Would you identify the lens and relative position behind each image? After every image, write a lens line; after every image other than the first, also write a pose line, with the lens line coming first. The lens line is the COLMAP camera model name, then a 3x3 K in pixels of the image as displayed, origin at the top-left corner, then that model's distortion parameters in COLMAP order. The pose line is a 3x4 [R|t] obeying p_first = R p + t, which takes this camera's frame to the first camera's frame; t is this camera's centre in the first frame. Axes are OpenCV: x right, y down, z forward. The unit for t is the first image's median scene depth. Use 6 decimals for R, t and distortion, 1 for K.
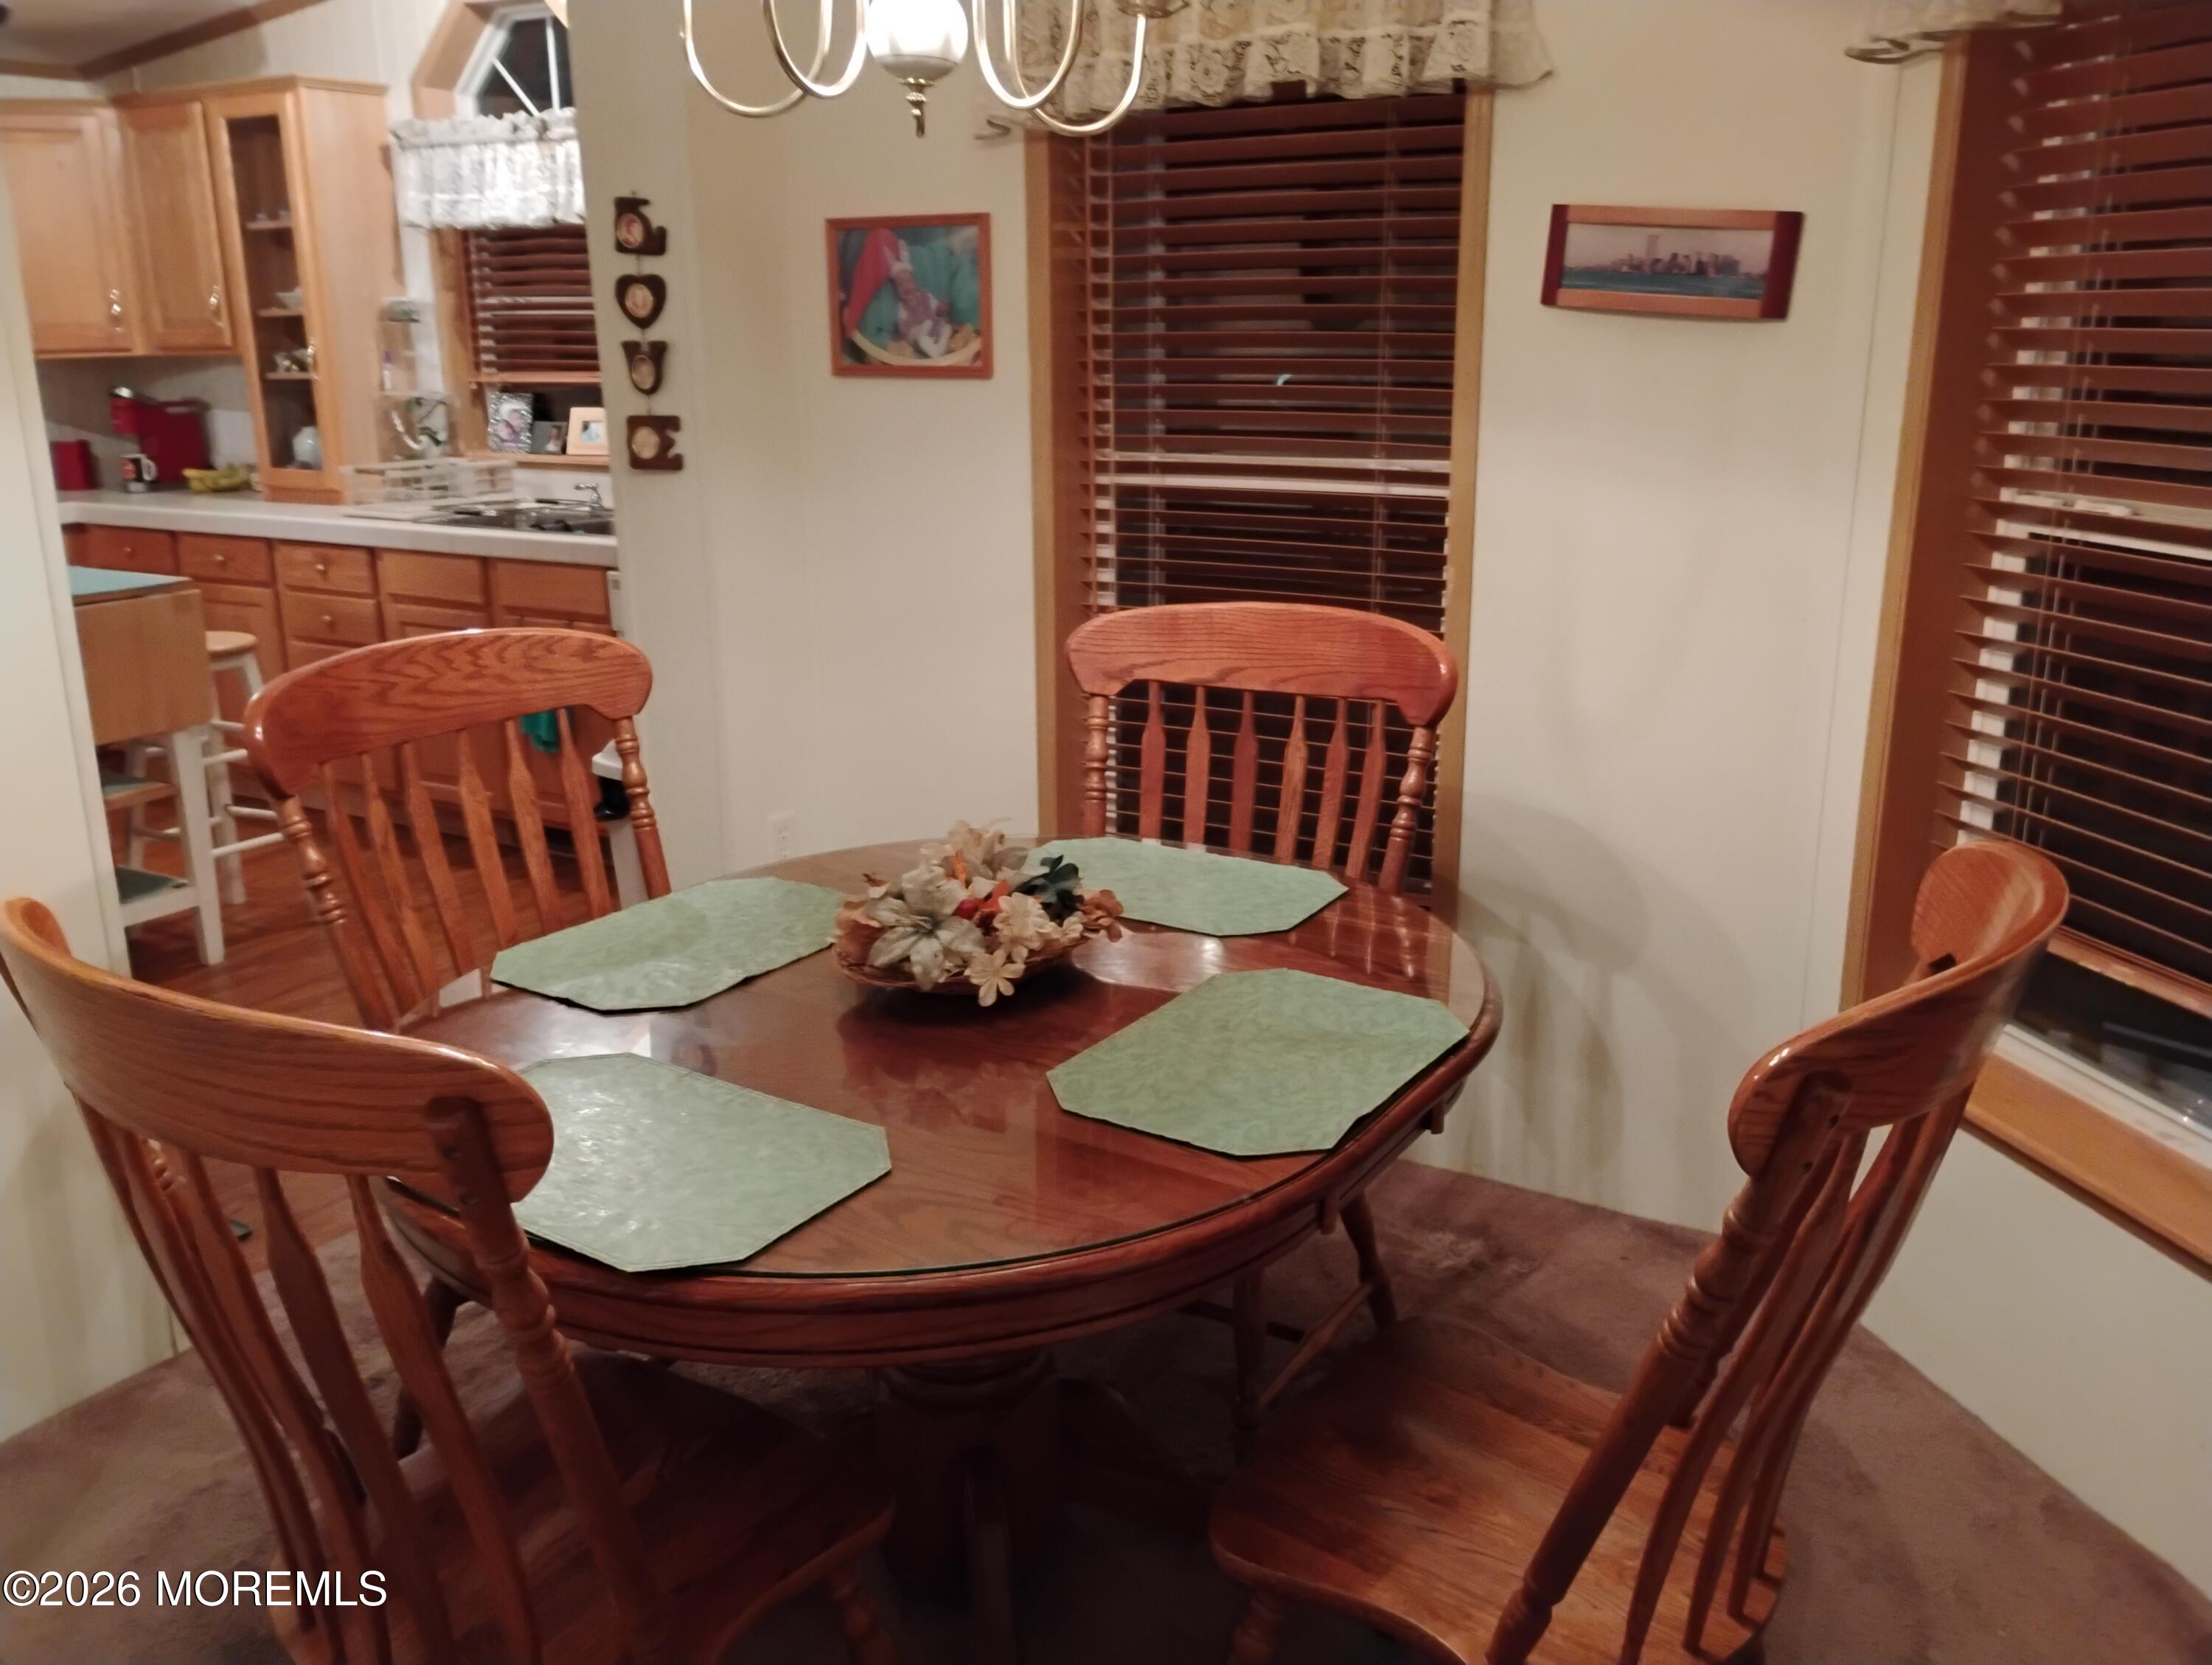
lens RADIAL K [[1868.4, 0, 1111.9], [0, 1868.4, 829.6], [0, 0, 1]] dist [0.105779, -0.151452]
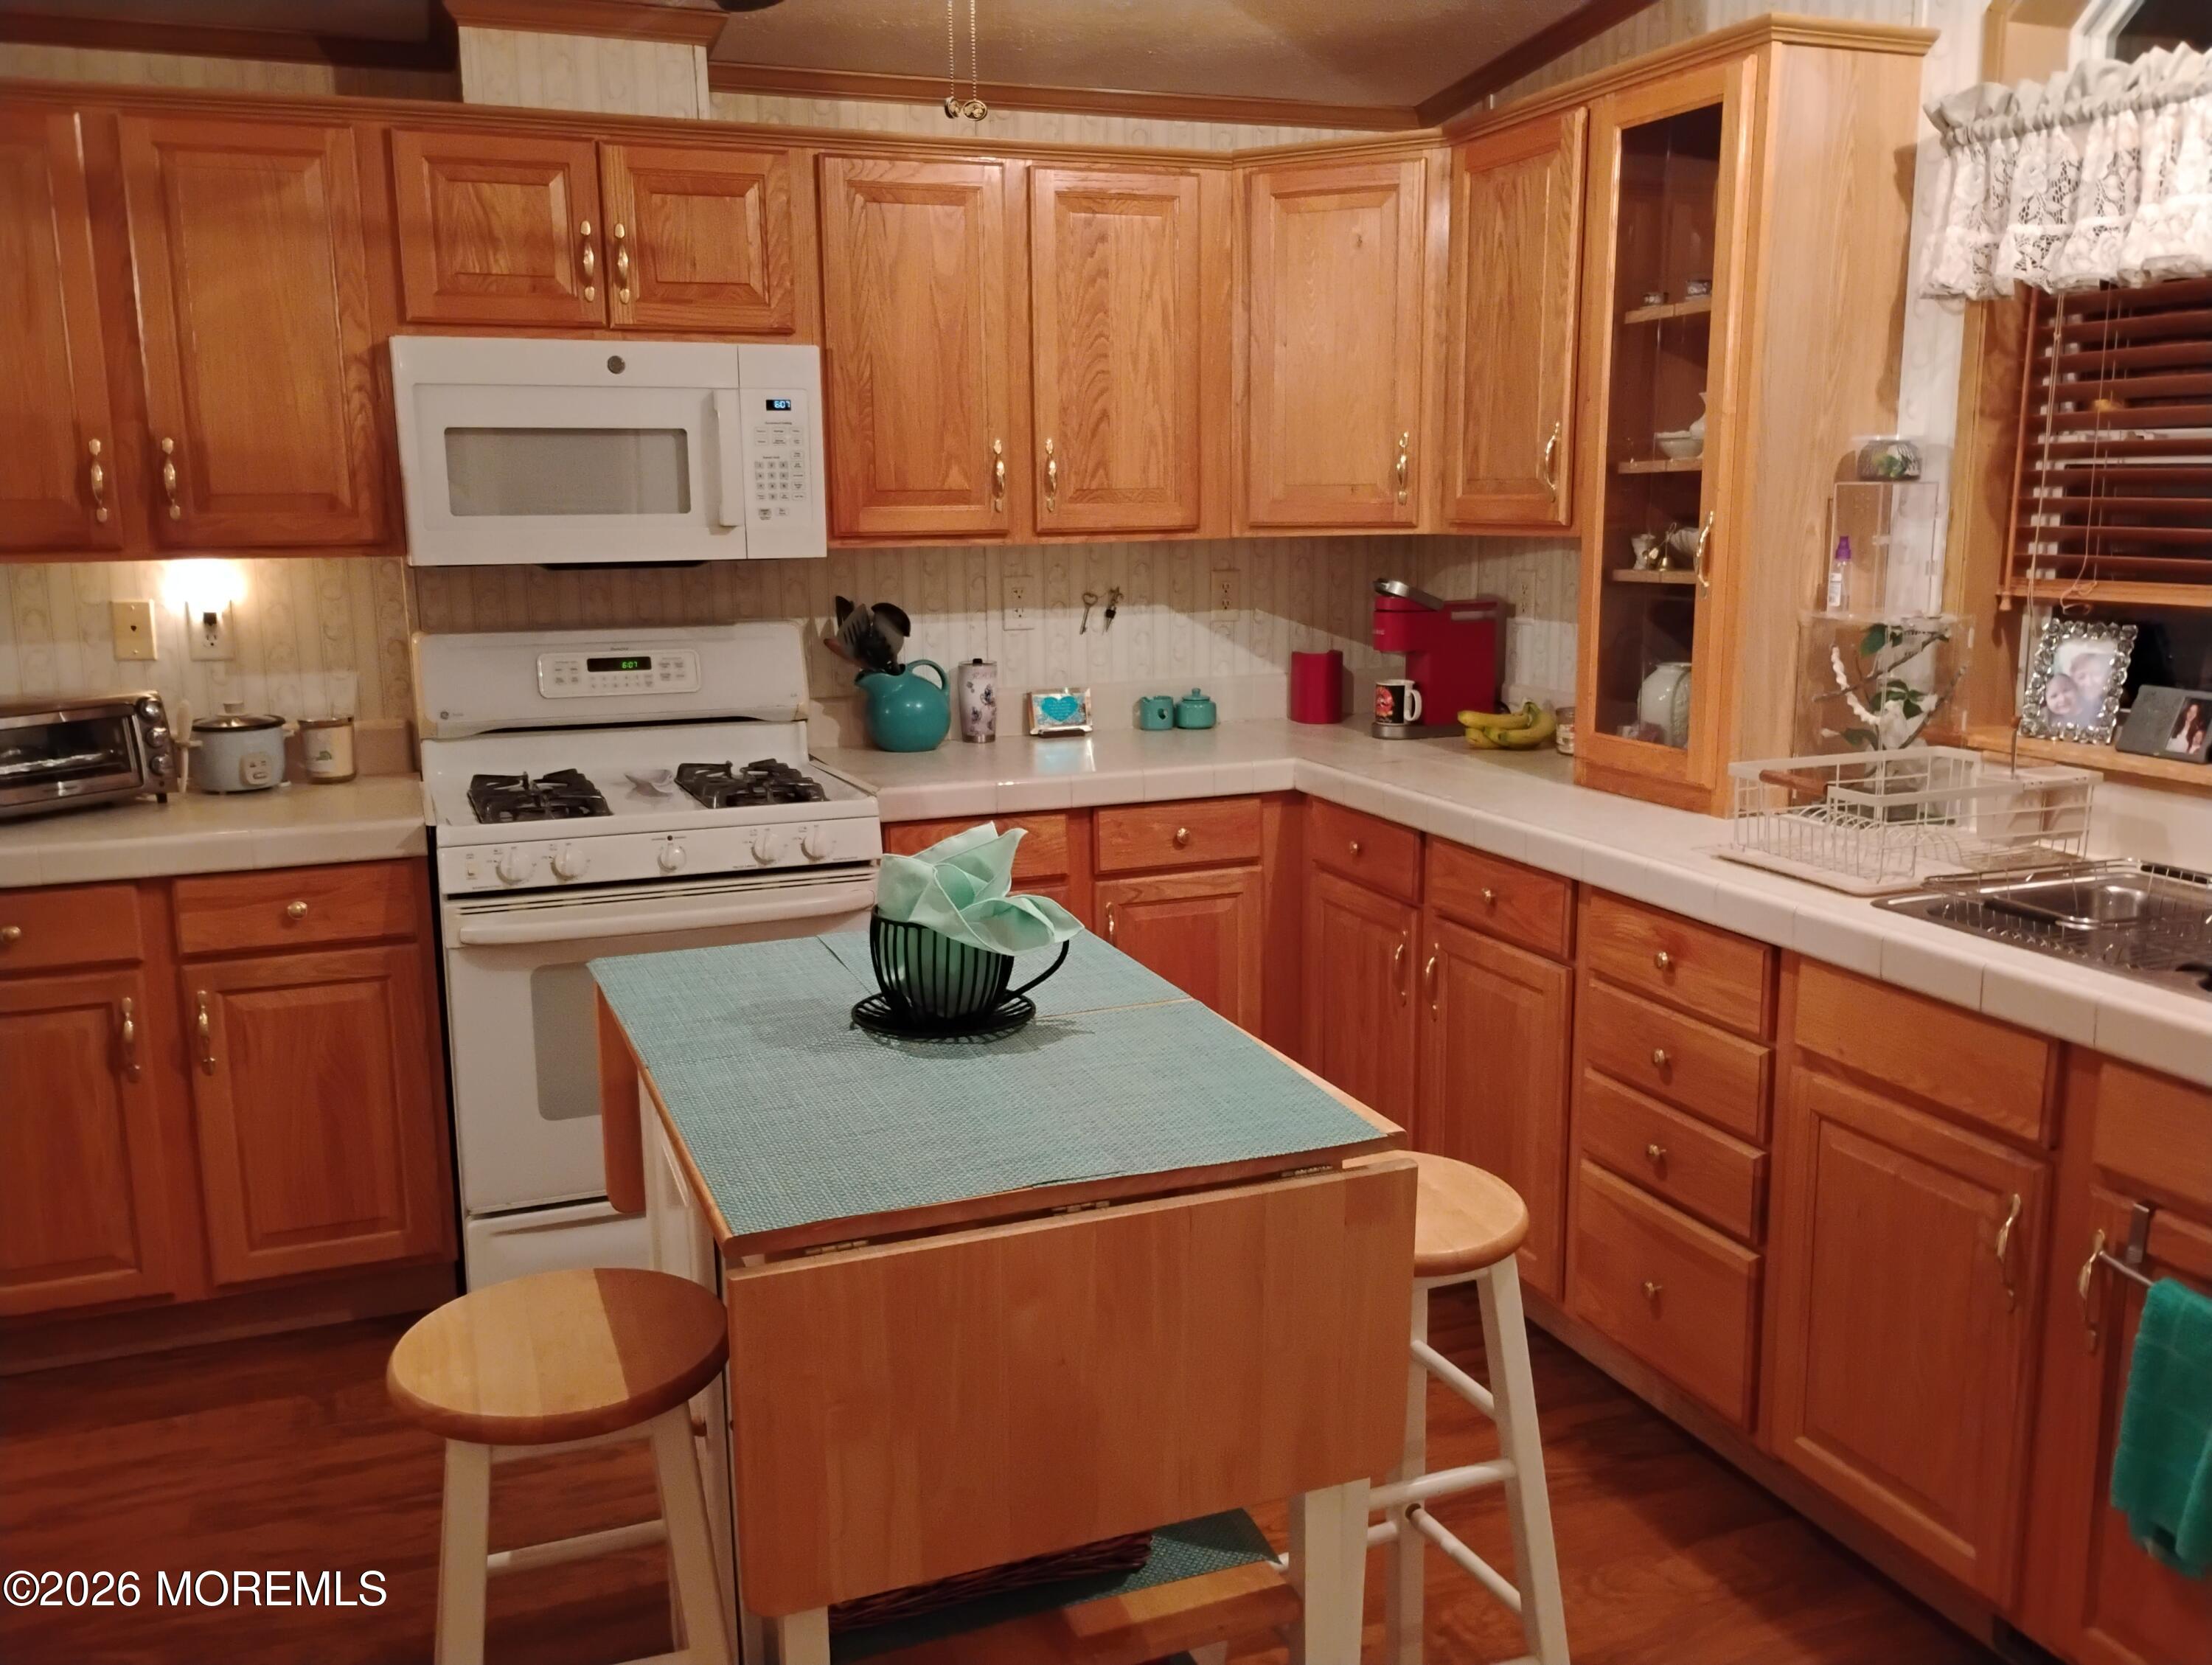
lens RADIAL K [[1868.4, 0, 1111.9], [0, 1868.4, 829.6], [0, 0, 1]] dist [0.105779, -0.151452]
pose [[0.799474, 0.116309, -0.589333, -0.224534], [-0.159263, 0.987007, -0.021259, -0.127887], [0.579203, 0.110855, 0.807611, 0.466318]]
